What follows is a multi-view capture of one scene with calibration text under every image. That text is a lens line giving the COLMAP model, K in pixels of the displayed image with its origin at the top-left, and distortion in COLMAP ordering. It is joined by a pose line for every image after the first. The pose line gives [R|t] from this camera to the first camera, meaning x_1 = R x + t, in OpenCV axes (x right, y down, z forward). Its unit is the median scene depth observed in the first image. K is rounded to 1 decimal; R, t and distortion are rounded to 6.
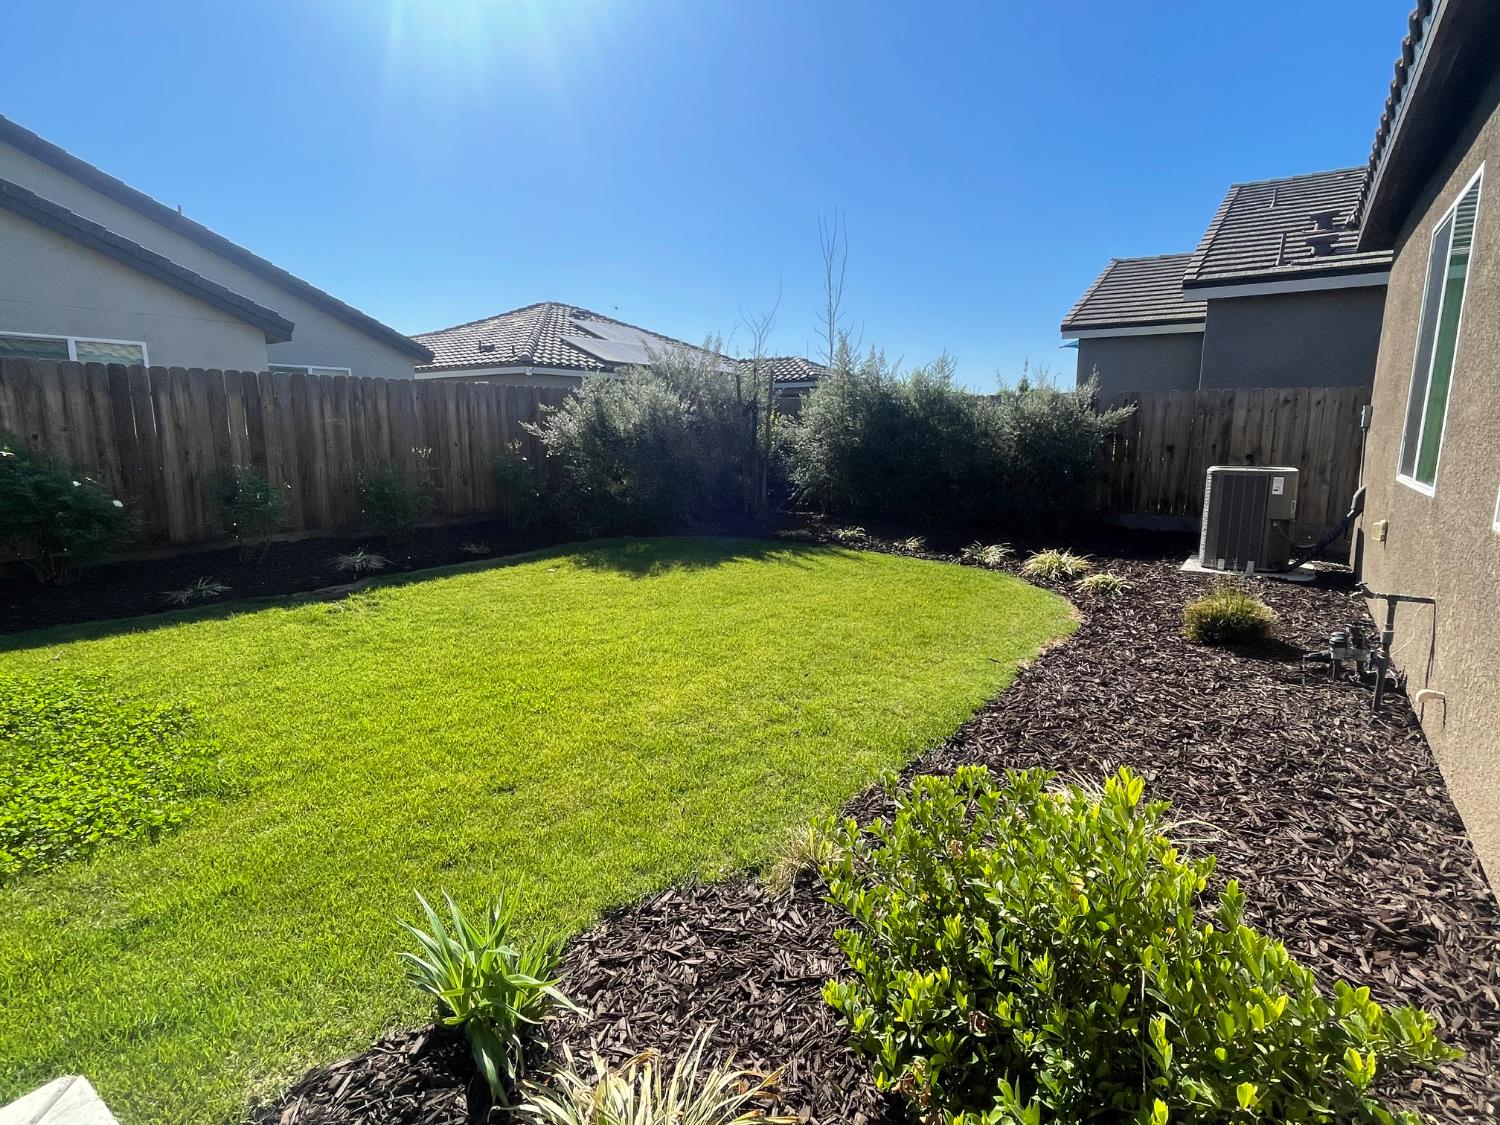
lens RADIAL K [[764.9, 0, 751.5], [0, 764.9, 557.4], [0, 0, 1]] dist [0.000689, 0.000126]
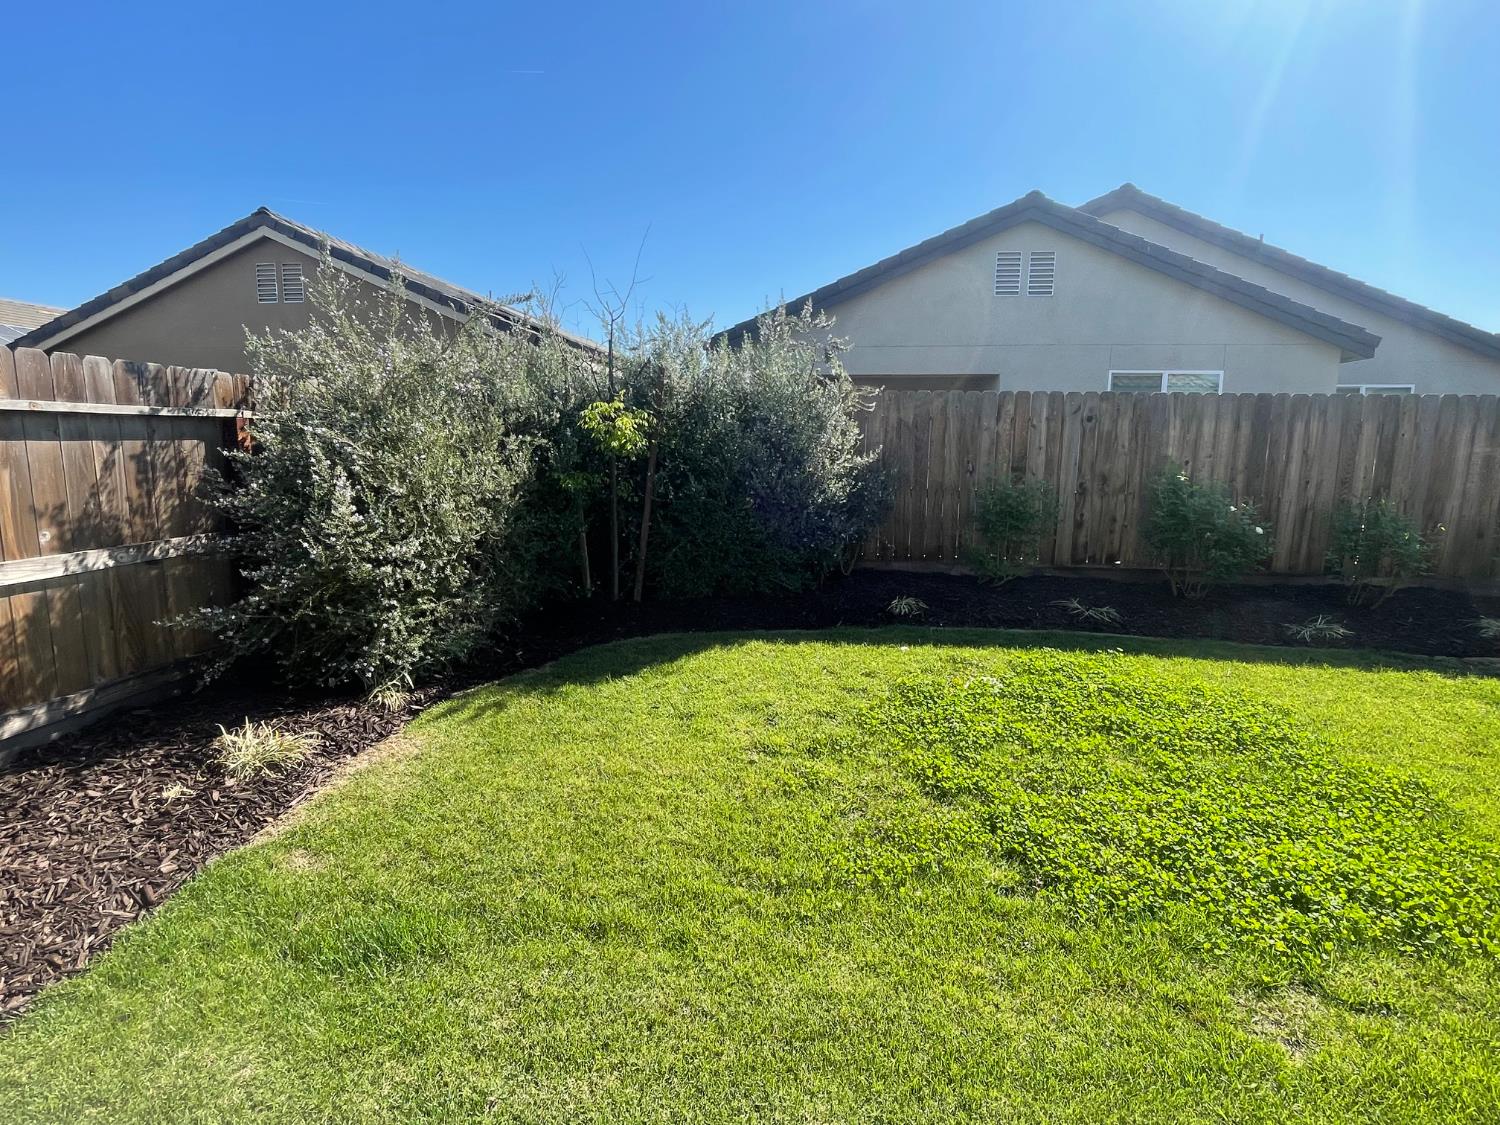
lens RADIAL K [[764.9, 0, 750.1], [0, 764.9, 562.1], [0, 0, 1]] dist [0.000689, 0.000126]
pose [[0.460729, 0.144722, -0.875662, -0.201981], [-0.161211, 0.983850, 0.077781, 0.001259], [0.872777, 0.105330, 0.476619, -0.066093]]
